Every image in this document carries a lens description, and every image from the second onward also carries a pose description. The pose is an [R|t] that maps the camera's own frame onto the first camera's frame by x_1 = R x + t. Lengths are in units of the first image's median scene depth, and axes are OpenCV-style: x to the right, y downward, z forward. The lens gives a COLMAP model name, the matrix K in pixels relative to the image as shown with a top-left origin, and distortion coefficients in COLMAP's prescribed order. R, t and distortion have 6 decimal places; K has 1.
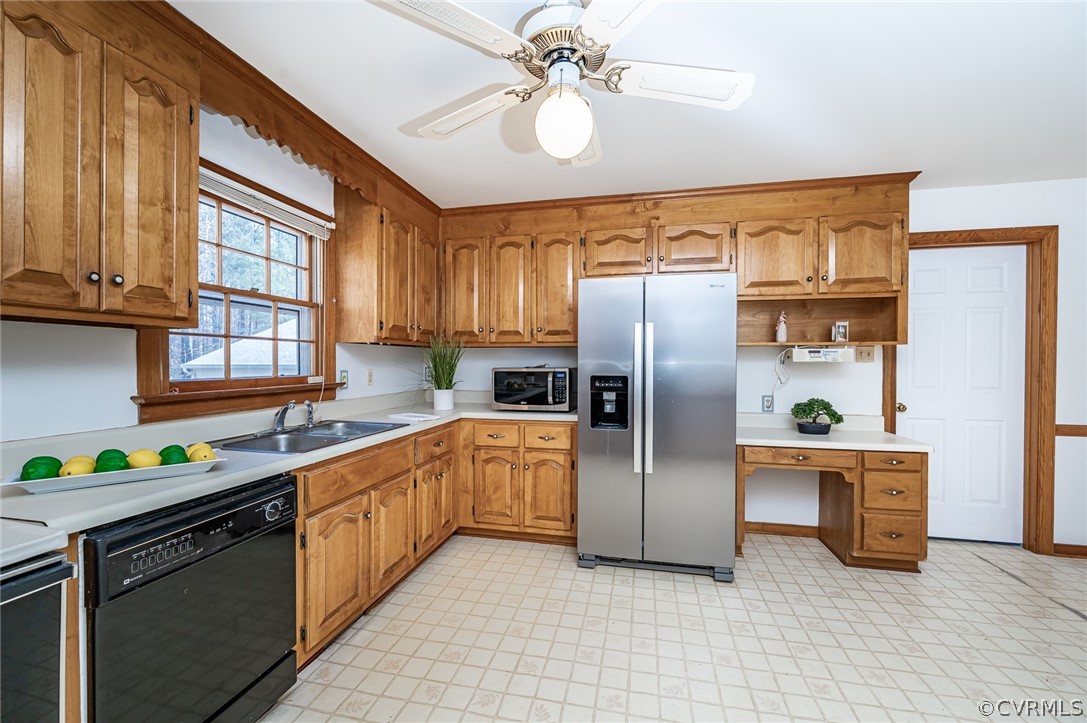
lens RADIAL K [[434.7, 0, 548.9], [0, 434.7, 365.2], [0, 0, 1]] dist [-0.004424, -0.000107]
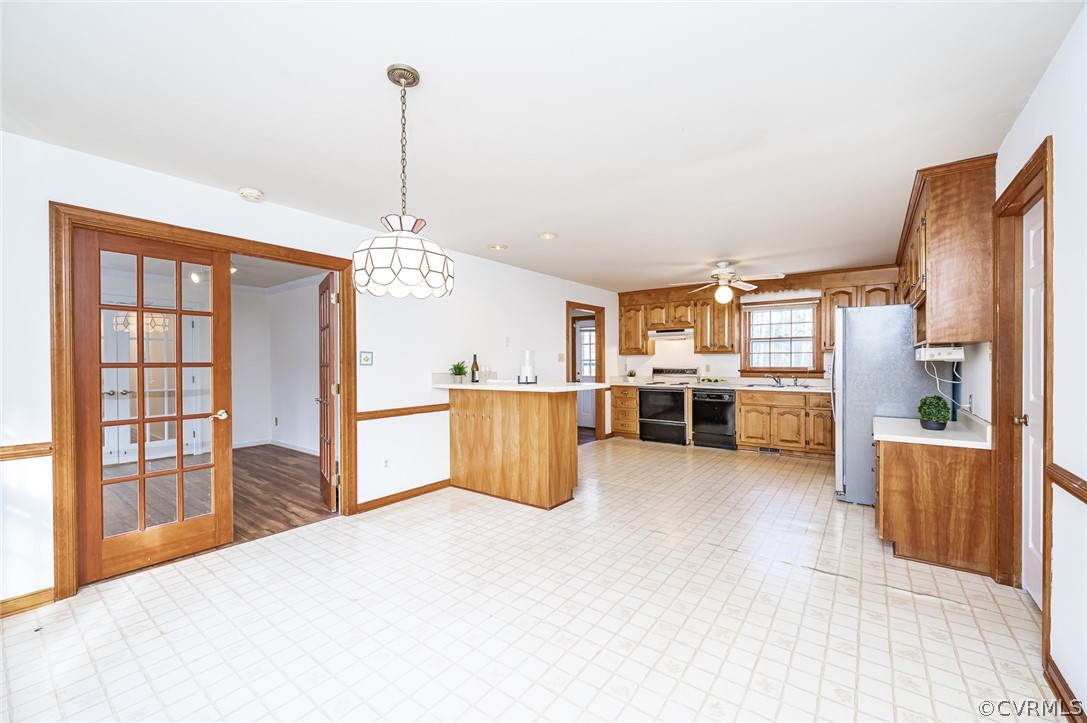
lens RADIAL K [[434.7, 0, 537.8], [0, 434.7, 361.4], [0, 0, 1]] dist [-0.004424, -0.000107]
pose [[-0.421263, 0.008027, -0.906903, 2.253377], [-0.002159, 0.999949, 0.009853, -0.027453], [0.906936, 0.006109, -0.421224, 0.641107]]
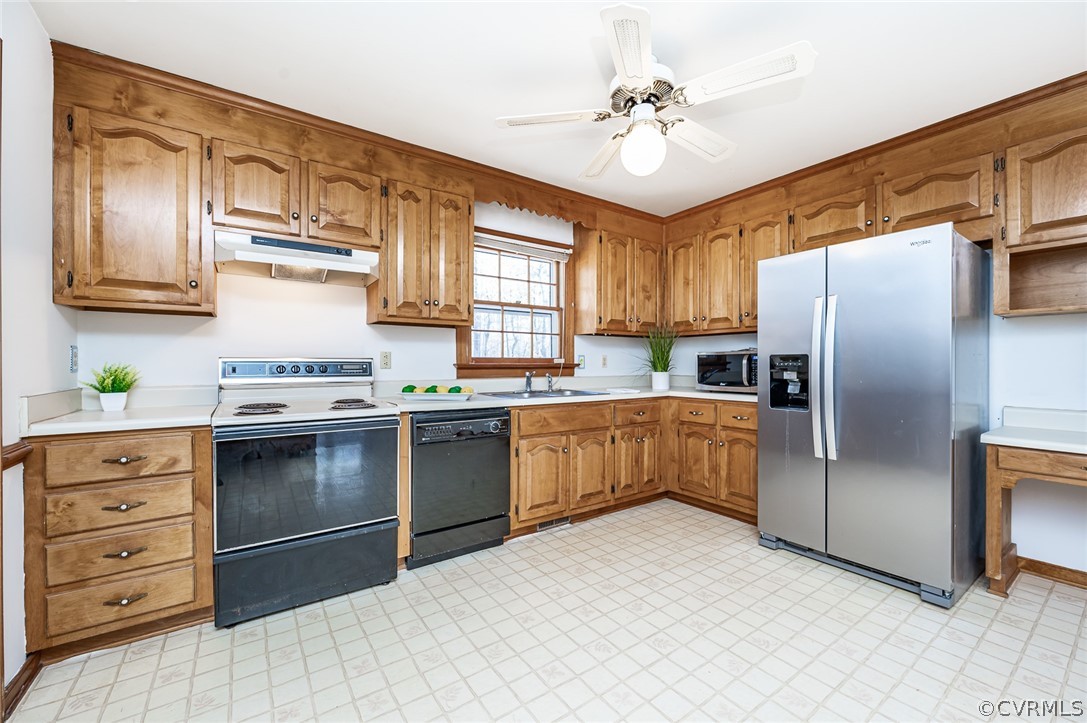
lens RADIAL K [[434.7, 0, 548.0], [0, 434.7, 366.4], [0, 0, 1]] dist [-0.004424, -0.000107]
pose [[0.738759, 0.000534, -0.673970, 0.401150], [-0.003489, 0.999989, -0.003031, 0.055773], [0.673961, 0.004591, 0.738753, -0.084566]]
